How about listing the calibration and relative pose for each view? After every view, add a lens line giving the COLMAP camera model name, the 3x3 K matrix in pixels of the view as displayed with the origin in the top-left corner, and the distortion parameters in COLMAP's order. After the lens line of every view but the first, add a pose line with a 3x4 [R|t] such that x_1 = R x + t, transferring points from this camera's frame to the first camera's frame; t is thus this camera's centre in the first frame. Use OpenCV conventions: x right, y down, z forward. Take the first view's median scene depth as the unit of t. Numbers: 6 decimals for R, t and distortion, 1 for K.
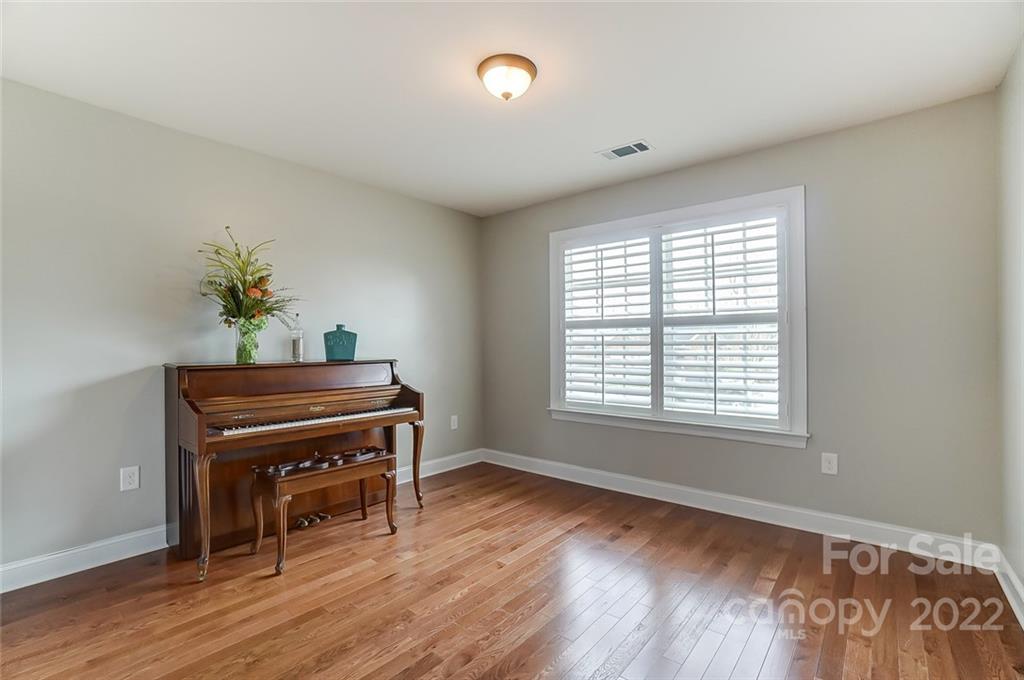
lens RADIAL K [[454.3, 0, 508.7], [0, 454.3, 342.8], [0, 0, 1]] dist [-0.055971, 0.019838]
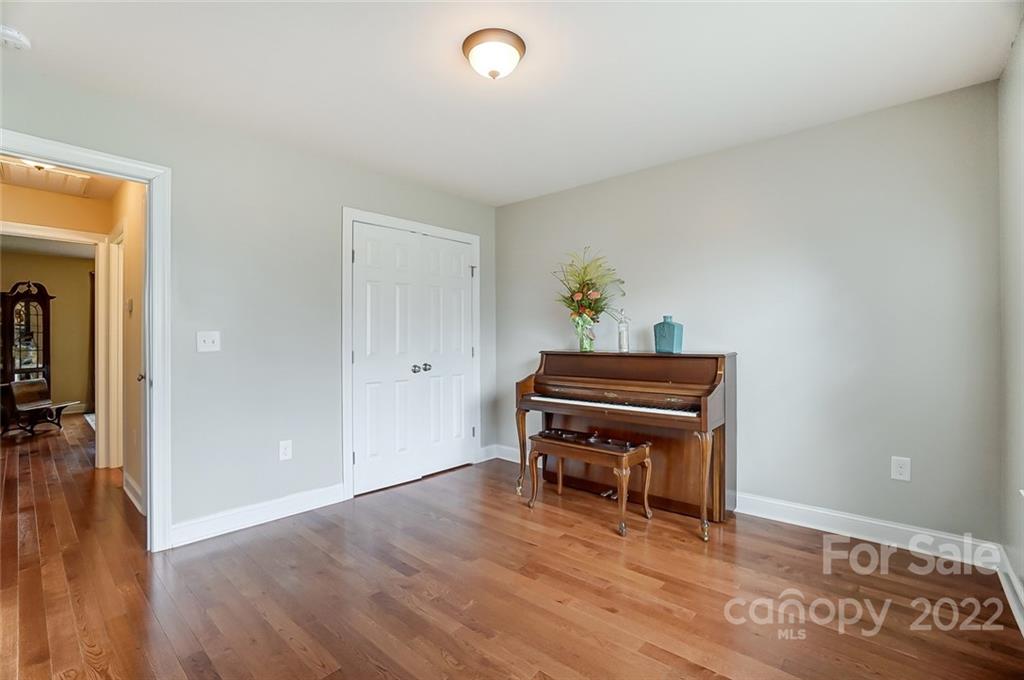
lens RADIAL K [[454.3, 0, 508.7], [0, 454.3, 342.8], [0, 0, 1]] dist [-0.055971, 0.019838]
pose [[-0.017637, 0.016576, -0.999707, 0.693575], [0.014333, 0.999764, 0.016324, -0.003334], [0.999742, -0.014041, -0.017870, 0.782860]]
